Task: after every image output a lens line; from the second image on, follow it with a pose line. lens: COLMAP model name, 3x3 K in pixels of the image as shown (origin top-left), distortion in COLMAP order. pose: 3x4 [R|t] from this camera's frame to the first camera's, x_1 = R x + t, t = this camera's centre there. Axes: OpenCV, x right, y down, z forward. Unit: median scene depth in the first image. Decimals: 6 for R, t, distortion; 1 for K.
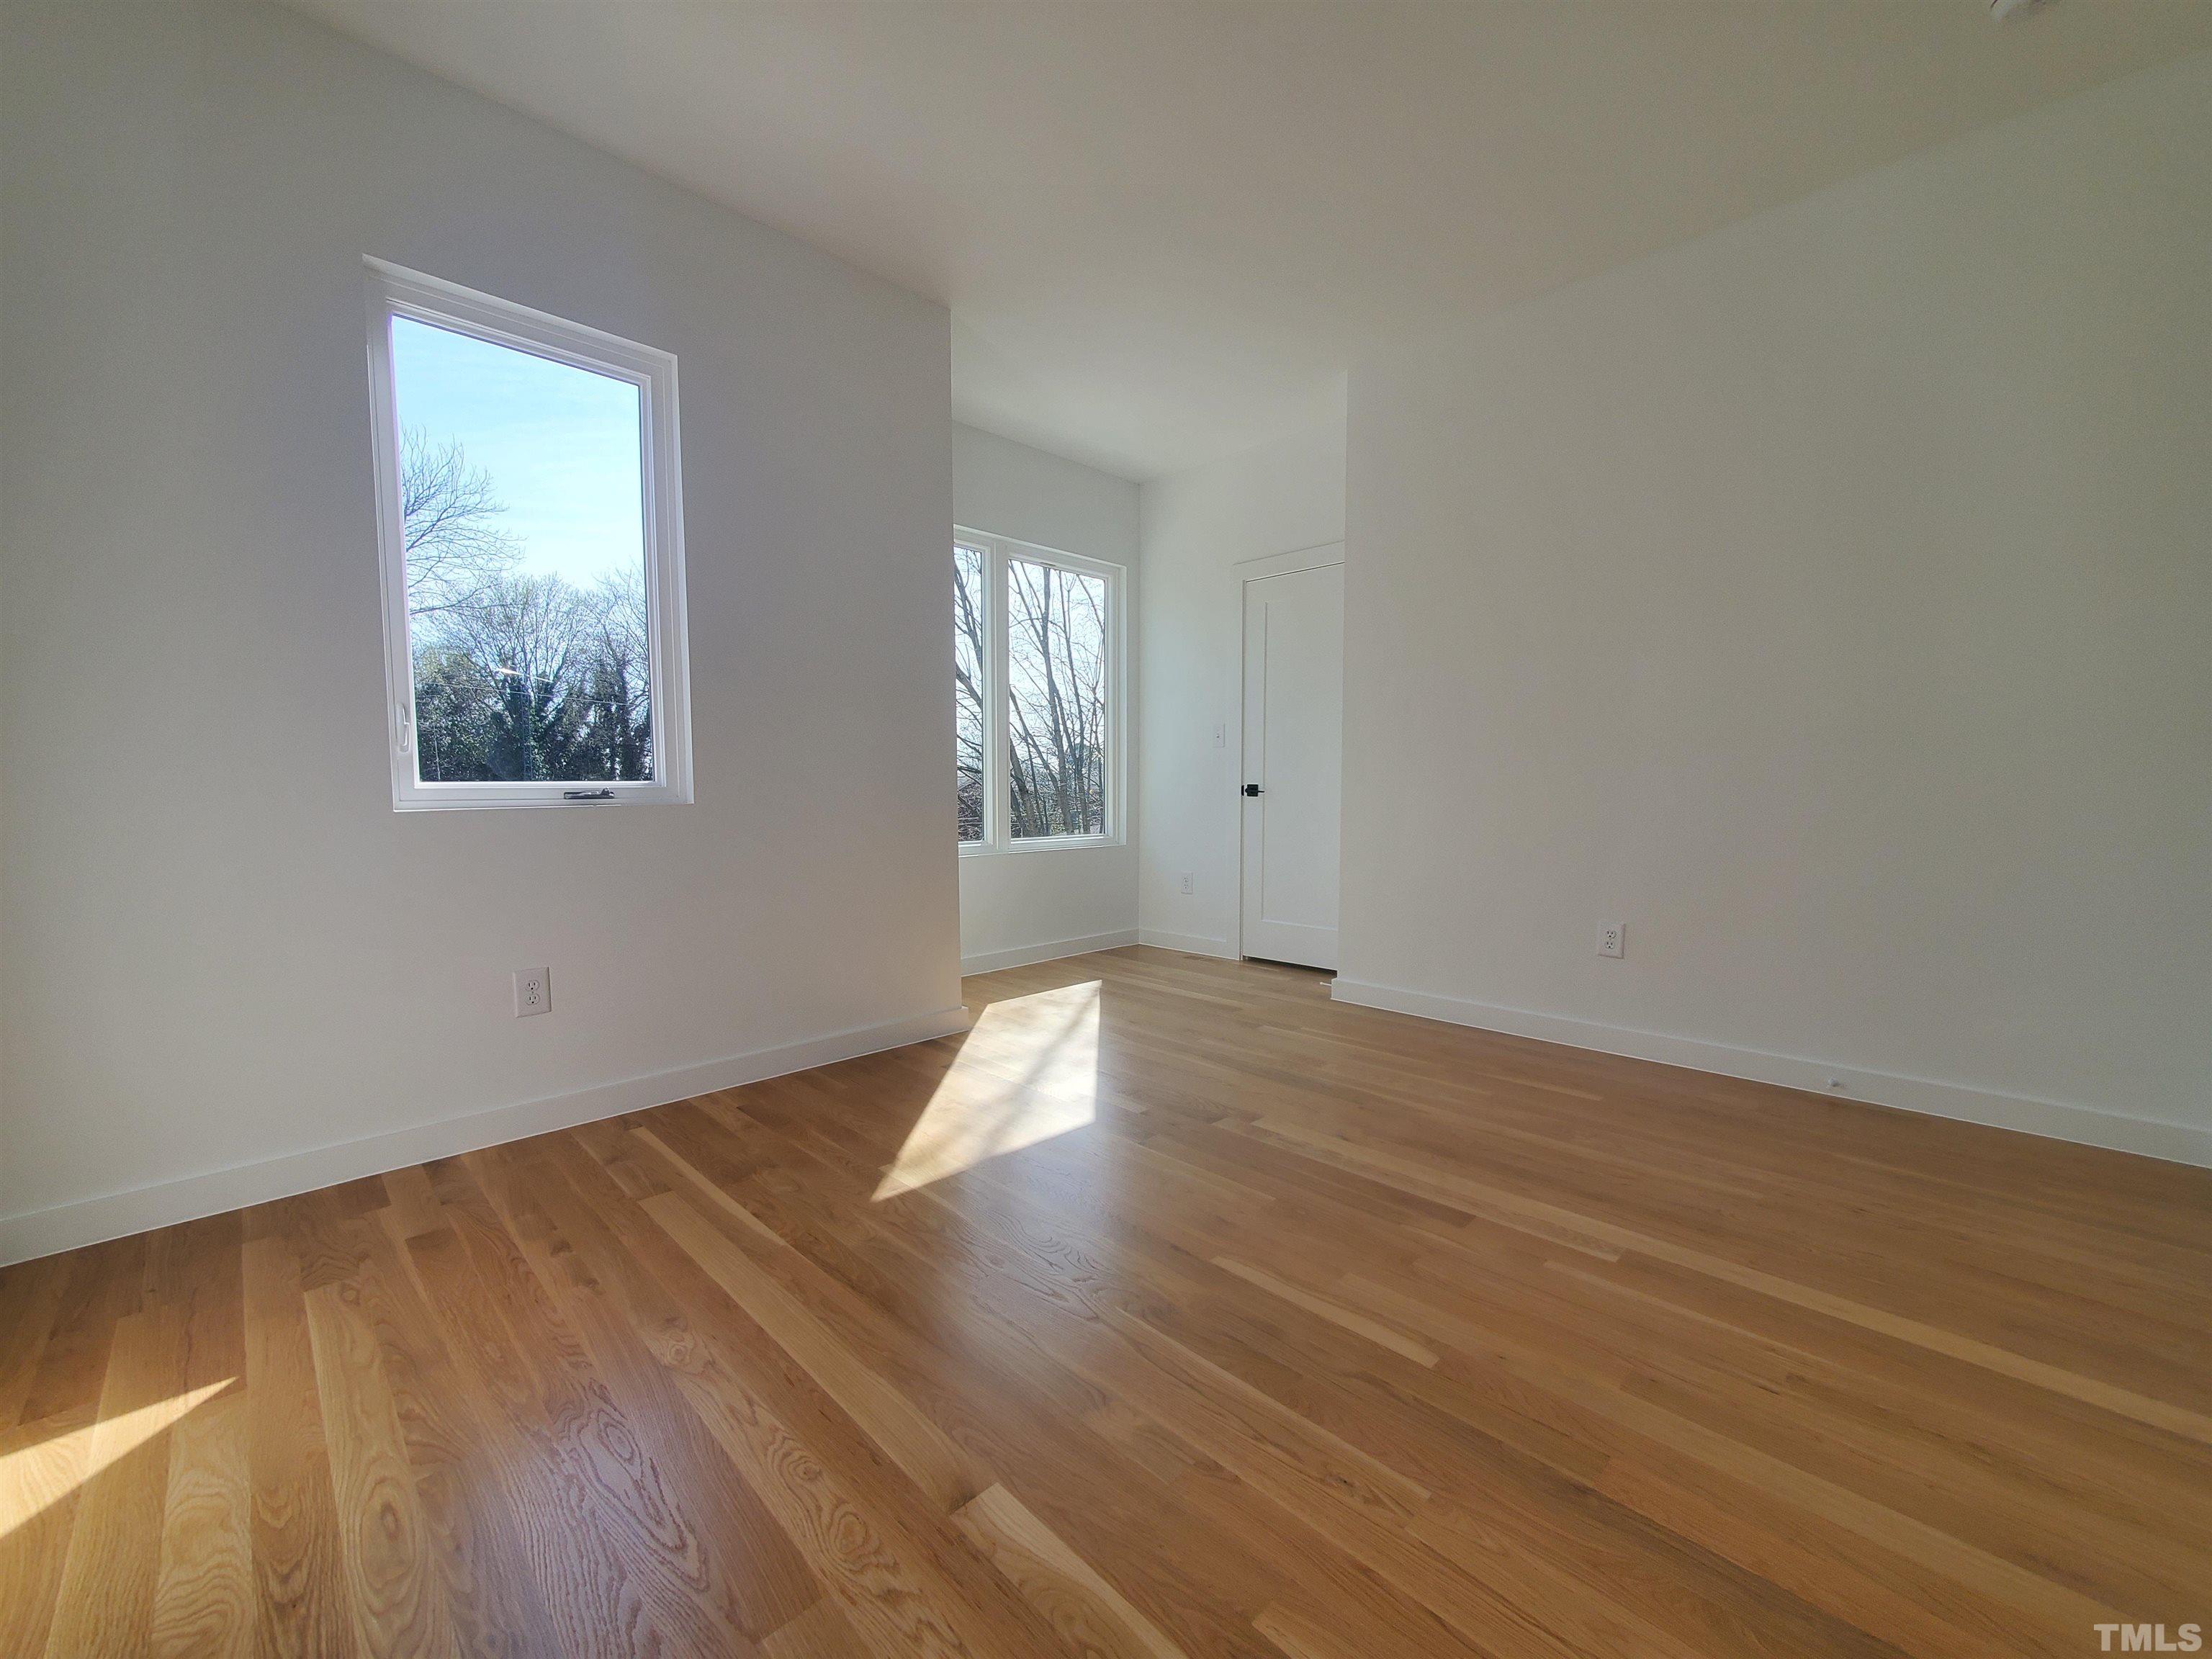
lens RADIAL K [[880.5, 0, 1096.0], [0, 880.5, 832.0], [0, 0, 1]] dist [0.005796, -0.000078]
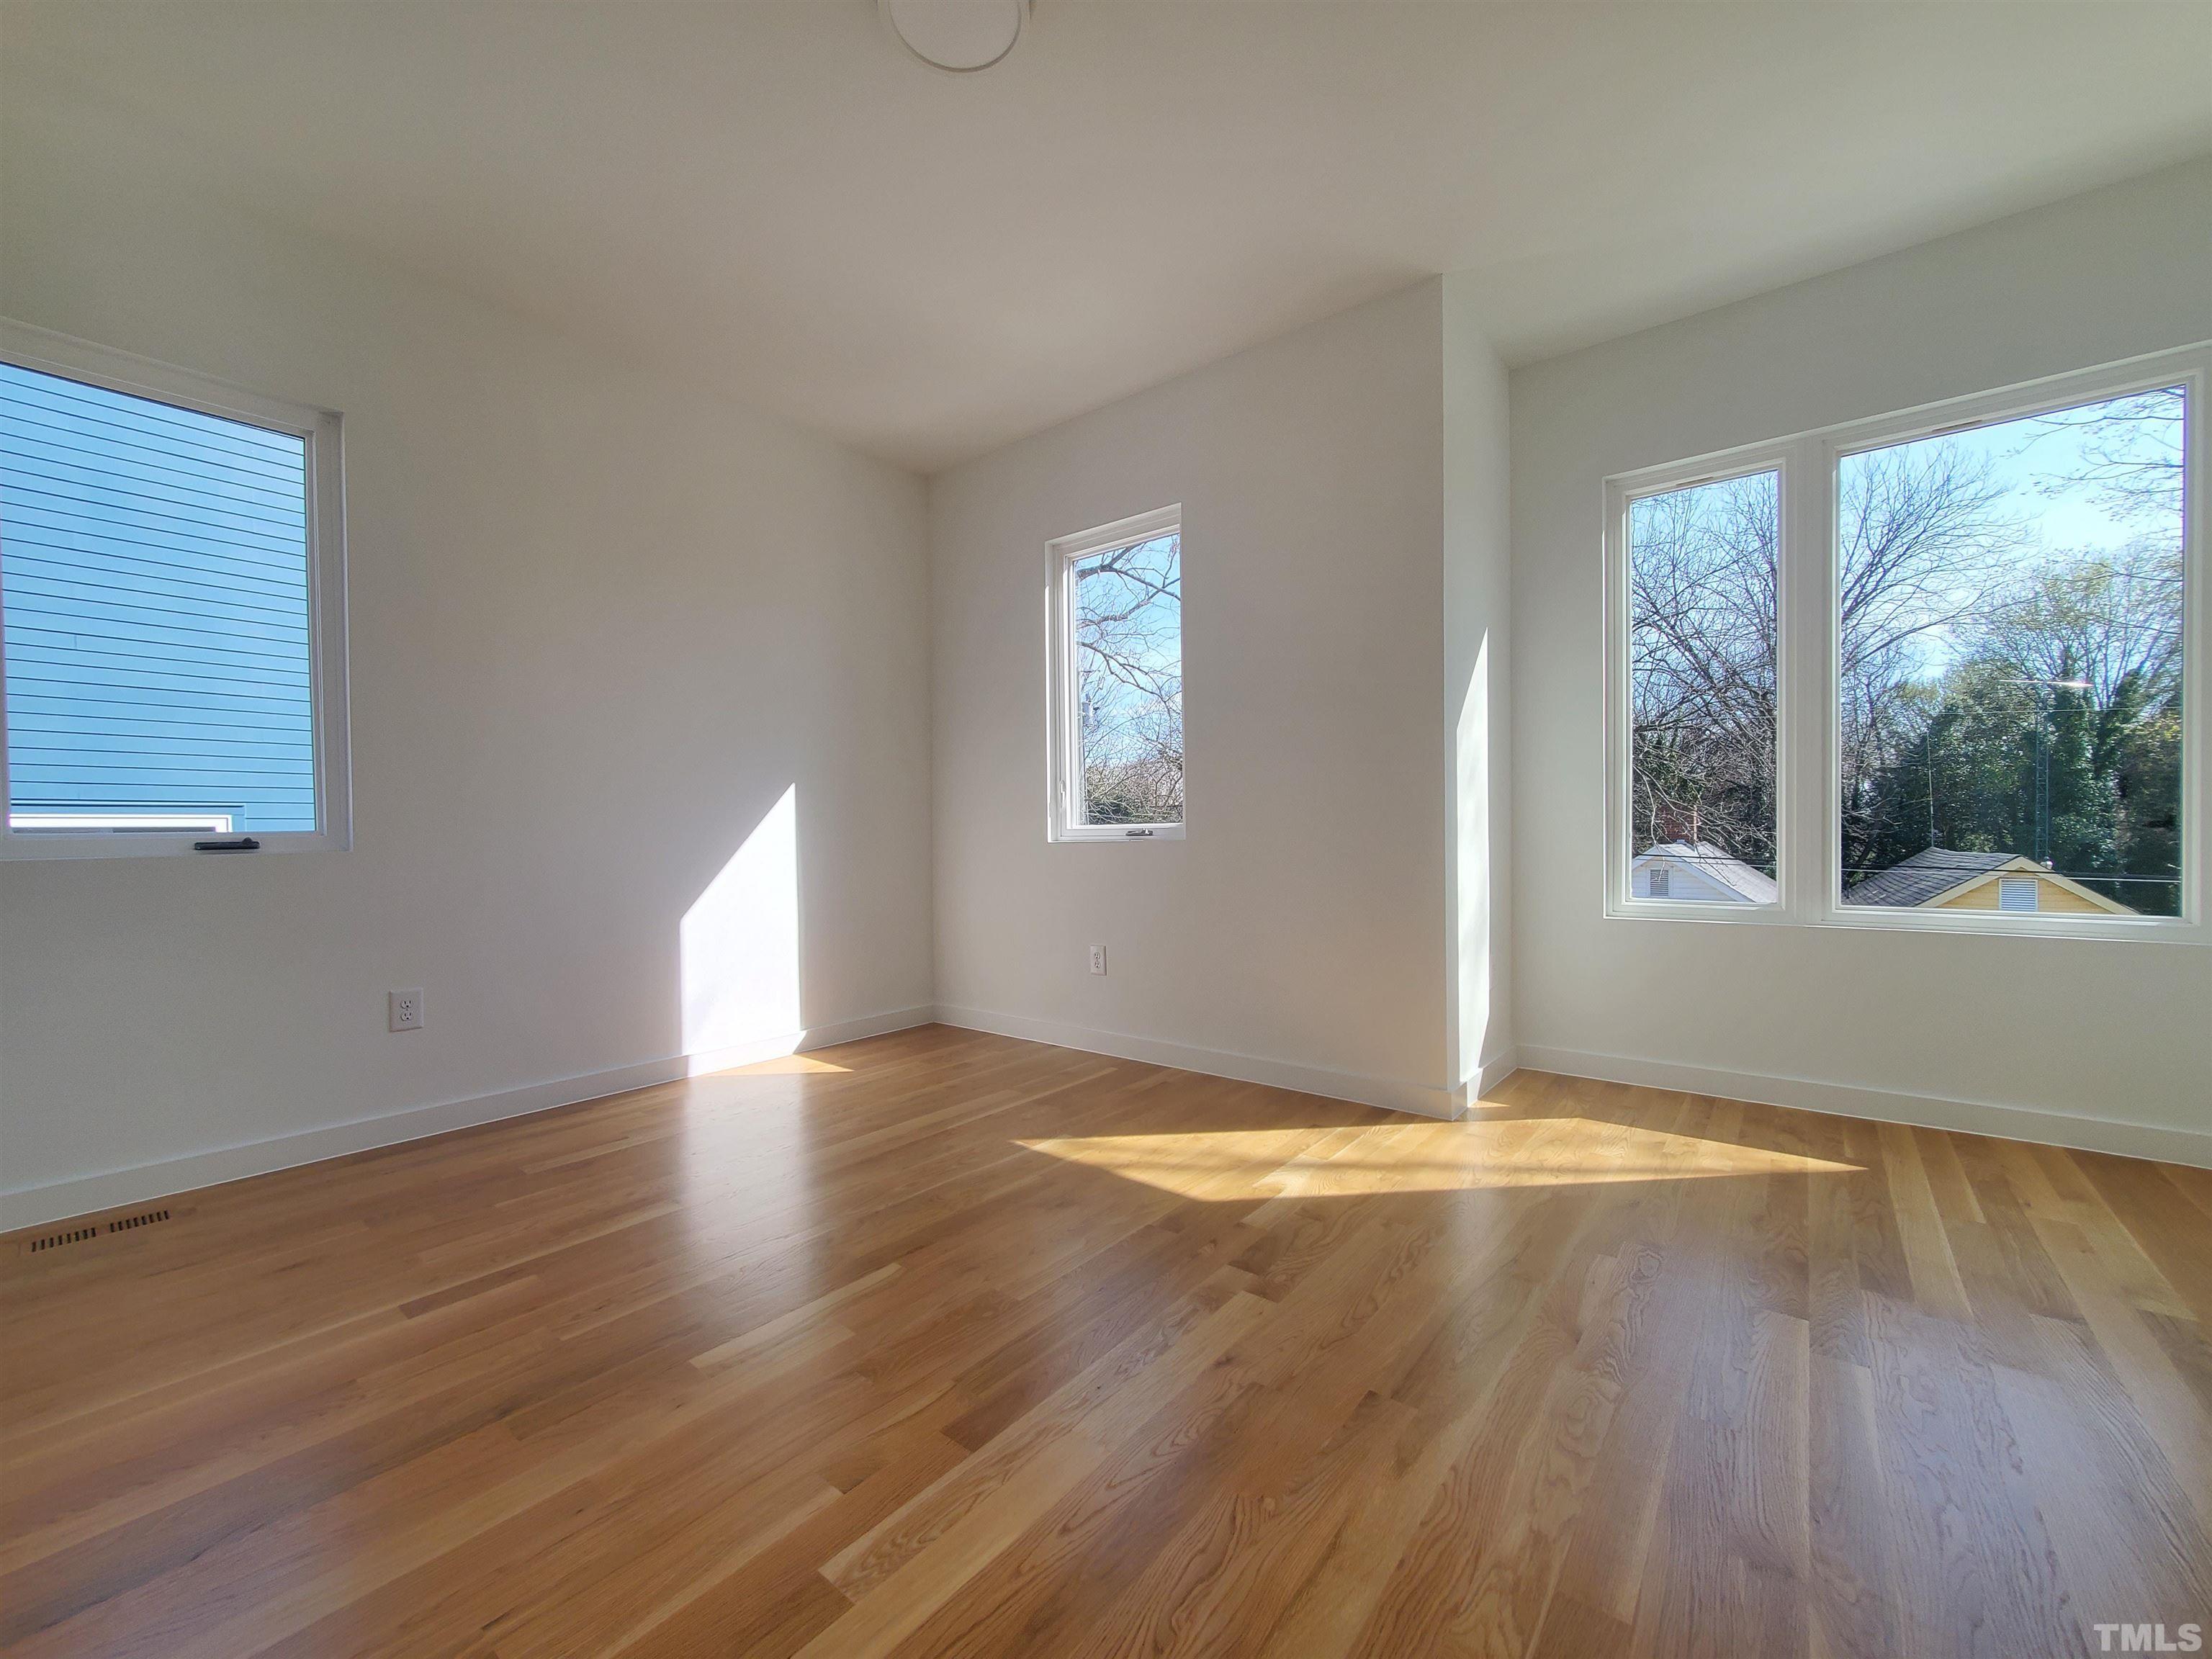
lens RADIAL K [[880.5, 0, 1083.9], [0, 880.5, 838.1], [0, 0, 1]] dist [0.005796, -0.000078]
pose [[0.109203, 0.007621, -0.993990, 0.889761], [-0.042430, 0.999095, 0.002998, -0.035964], [0.993113, 0.041848, 0.109428, 0.789451]]
